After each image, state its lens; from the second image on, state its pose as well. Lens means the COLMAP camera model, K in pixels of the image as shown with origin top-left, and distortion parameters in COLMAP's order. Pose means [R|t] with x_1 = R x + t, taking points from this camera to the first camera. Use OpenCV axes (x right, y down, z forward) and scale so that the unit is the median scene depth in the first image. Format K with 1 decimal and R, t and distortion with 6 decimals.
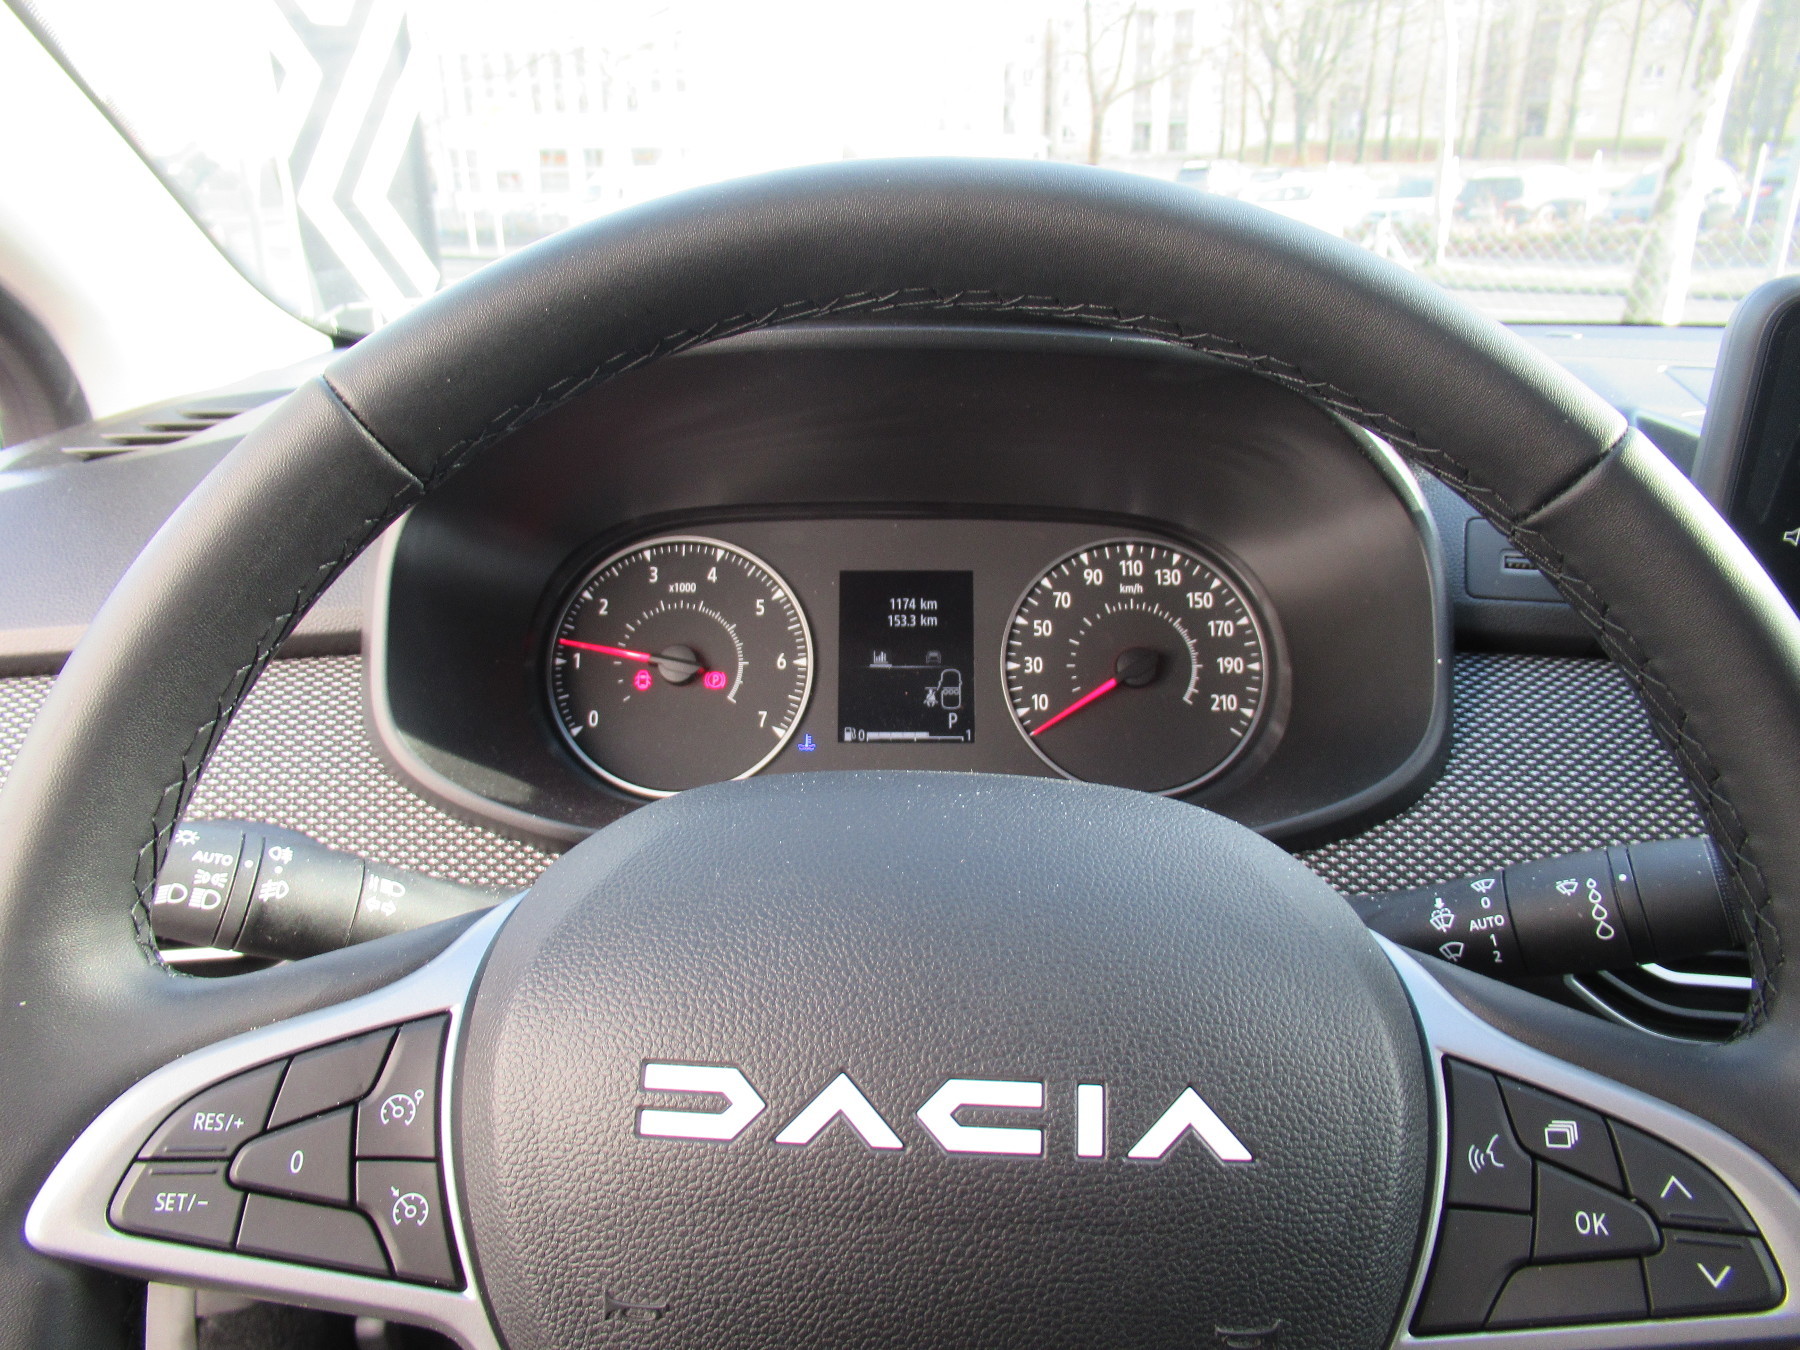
lens RADIAL K [[1356.6, 0, 908.4], [0, 1356.6, 678.9], [0, 0, 1]] dist [0.003507, -0.000876]
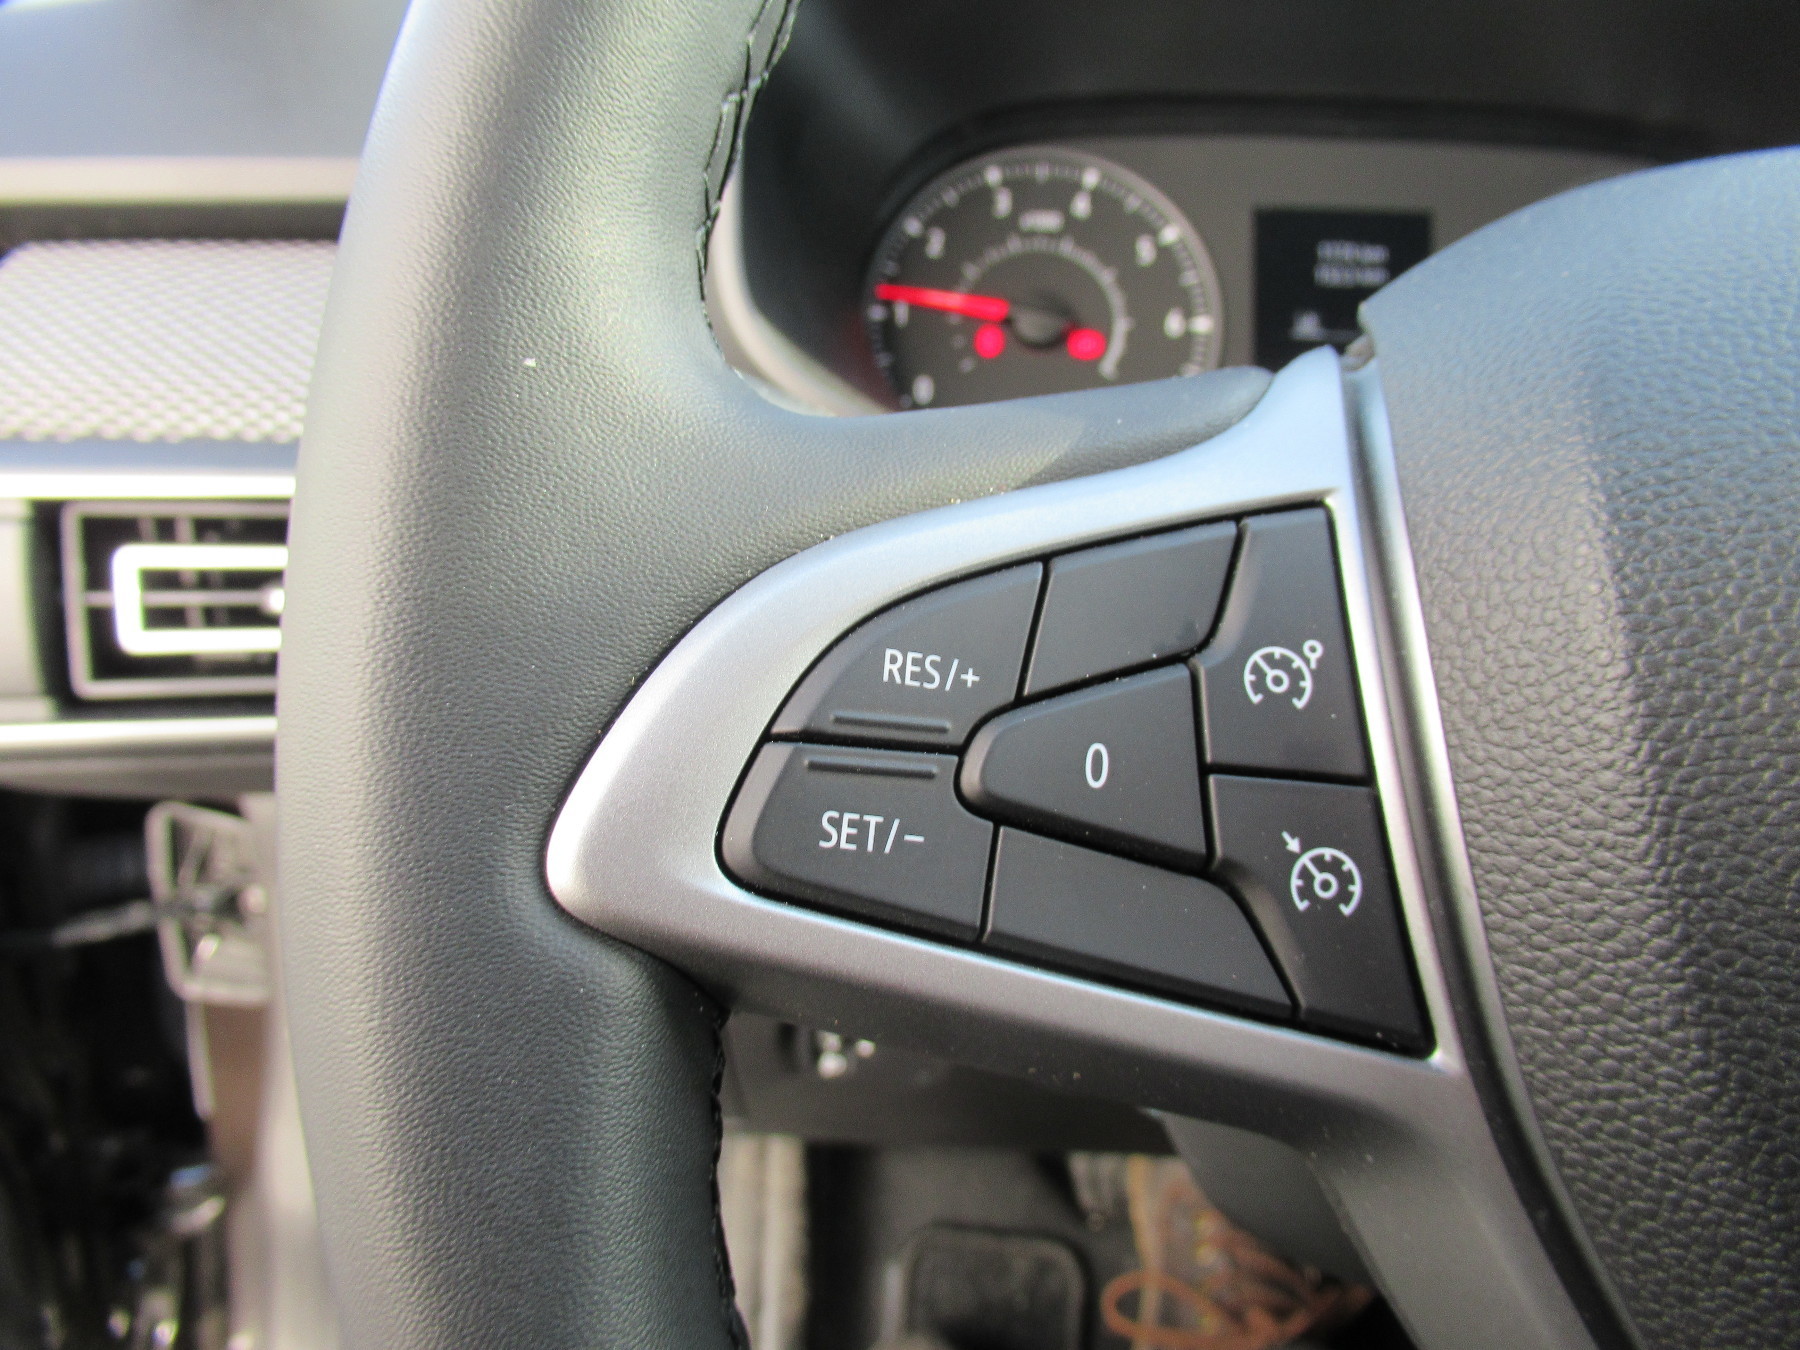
lens RADIAL K [[1333.4, 0, 887.9], [0, 1333.4, 677.9], [0, 0, 1]] dist [-0.000003, -0.002617]
pose [[0.999354, 0.034899, -0.008542, -0.238749], [-0.034240, 0.997106, 0.067884, 0.137658], [0.010887, -0.067547, 0.997657, 0.256084]]
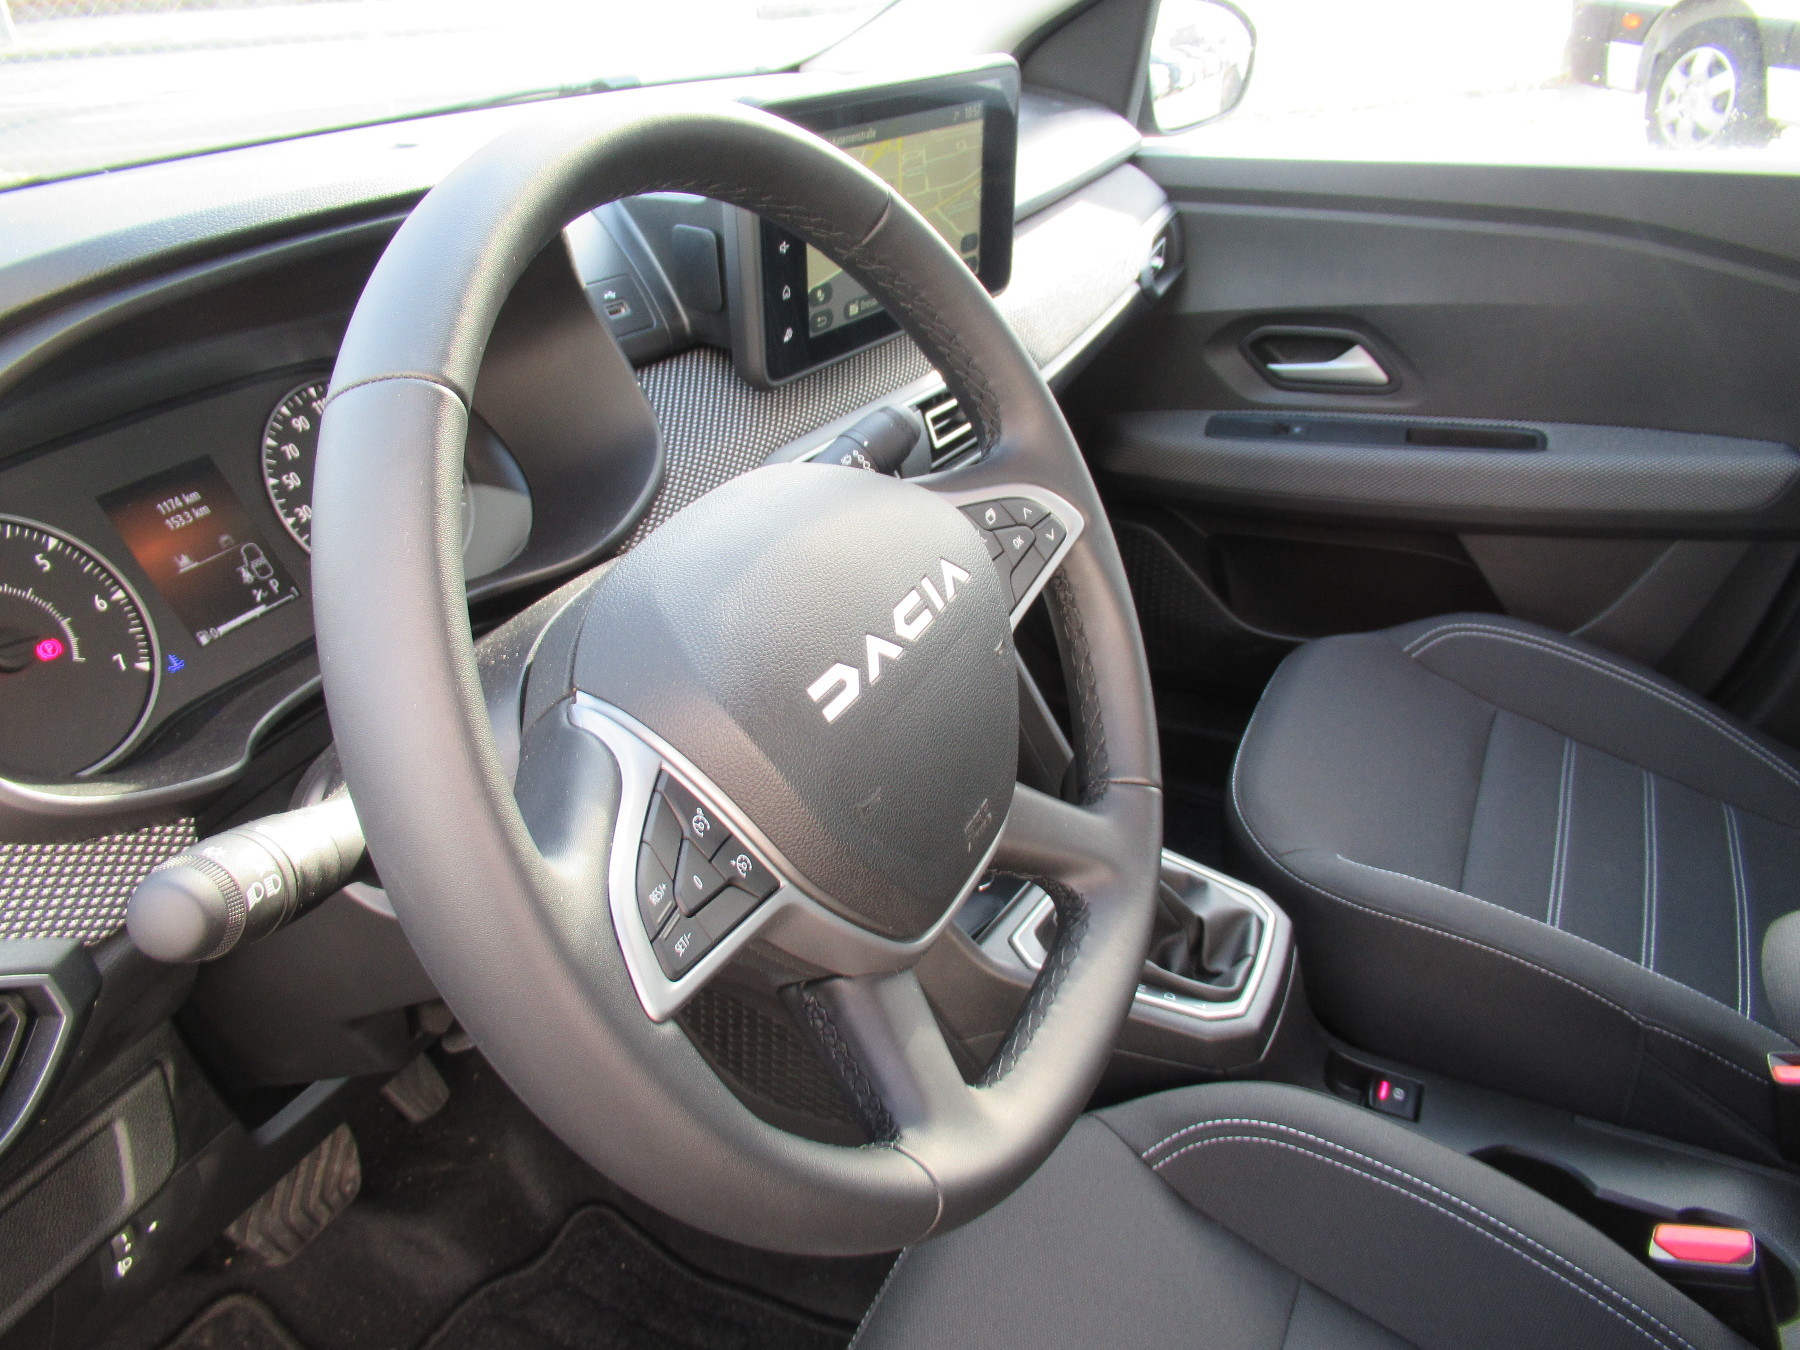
lens RADIAL K [[1333.4, 0, 887.9], [0, 1333.4, 677.9], [0, 0, 1]] dist [-0.000003, -0.002617]
pose [[0.447300, -0.456256, 0.769255, -0.602747], [0.330759, 0.883504, 0.331692, -0.096247], [-0.830976, 0.106072, 0.546102, 0.014472]]
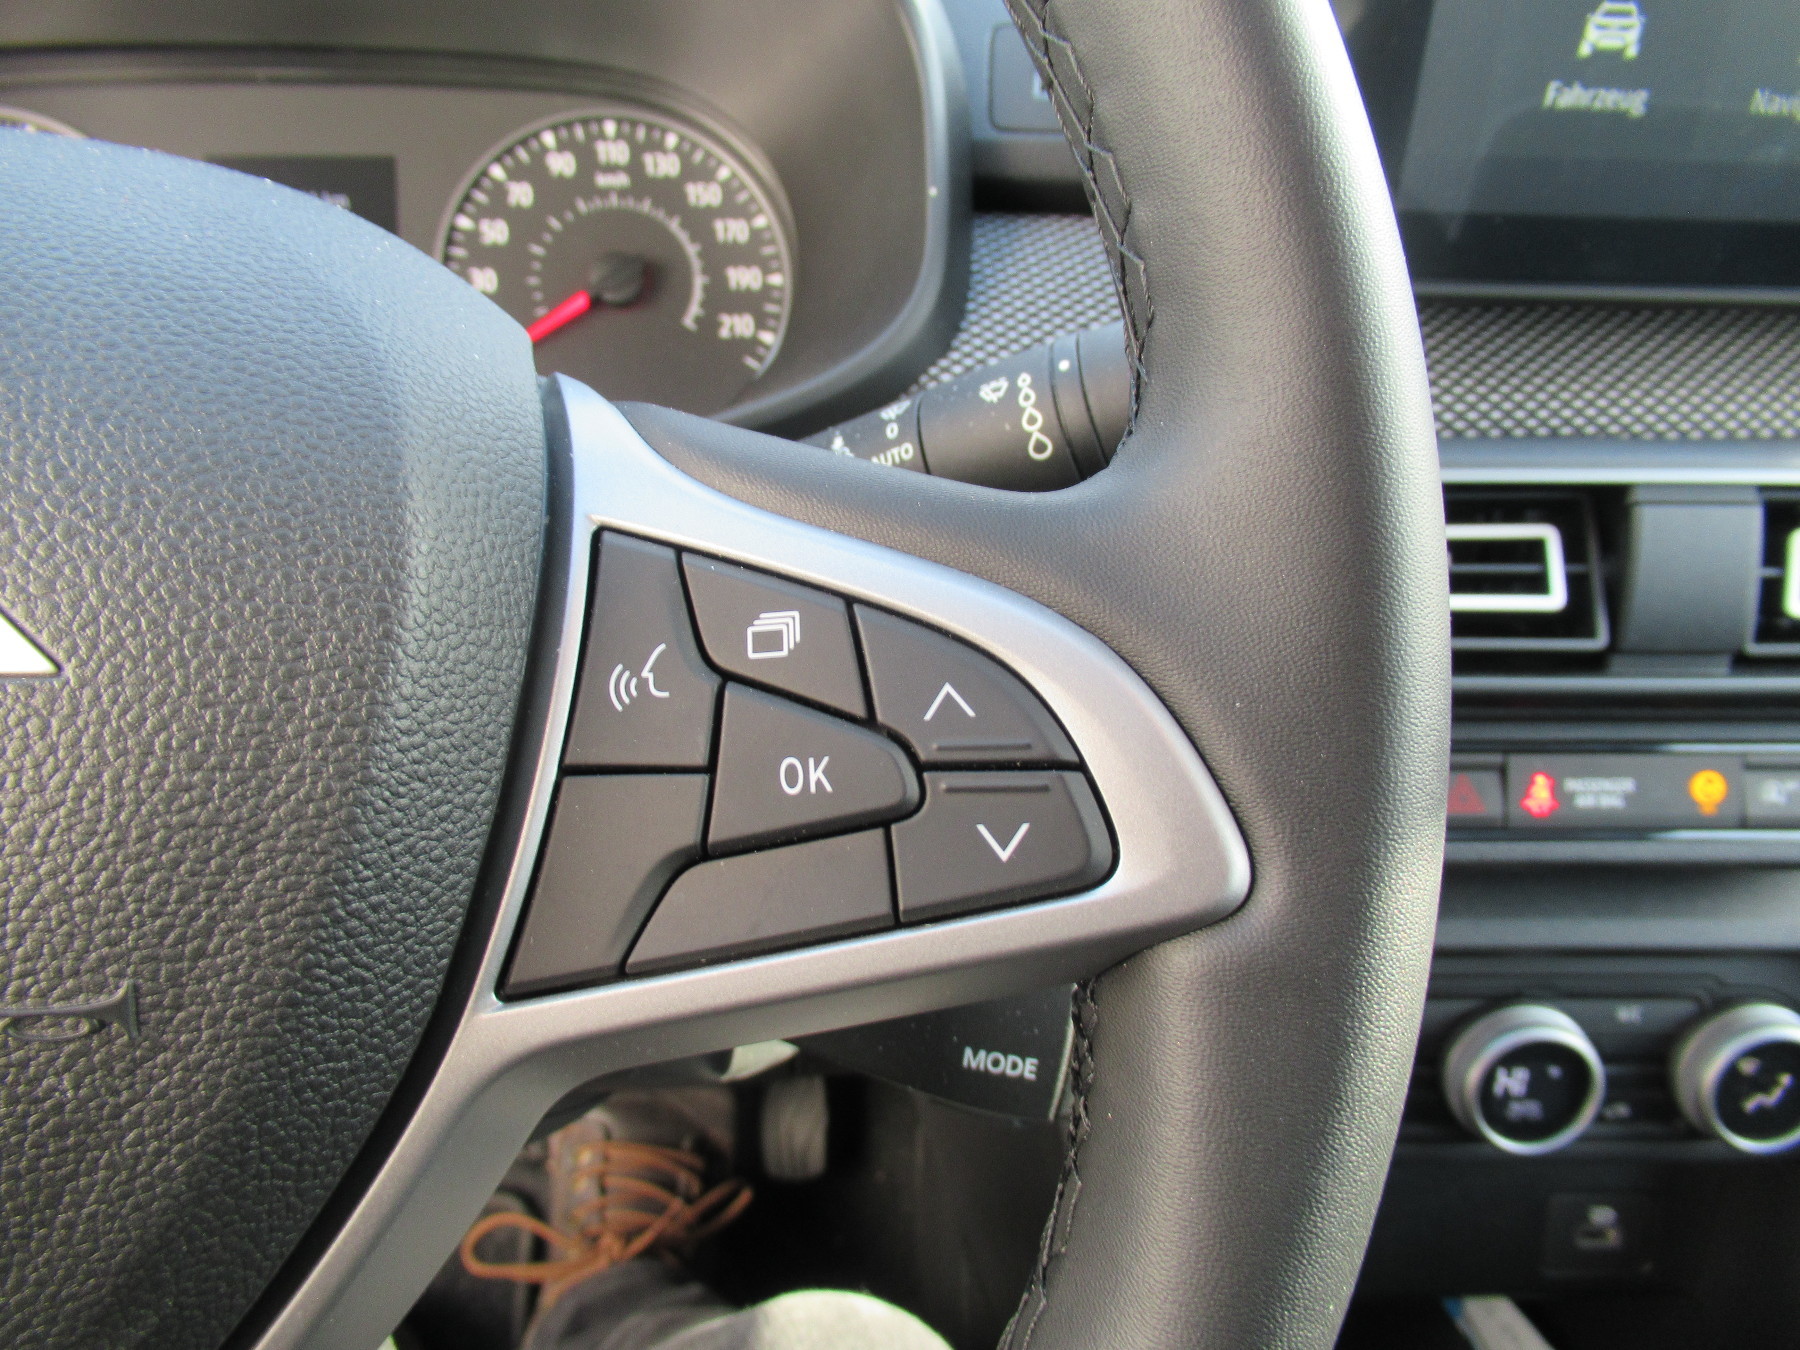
lens RADIAL K [[1343.5, 0, 900.0], [0, 1343.5, 675.0], [0, 0, 1]] dist [0.012741, -0.004517]
pose [[0.989185, -0.054274, 0.136261, 0.209091], [0.039001, 0.992902, 0.112356, 0.133673], [-0.141392, -0.105827, 0.984281, 0.203594]]
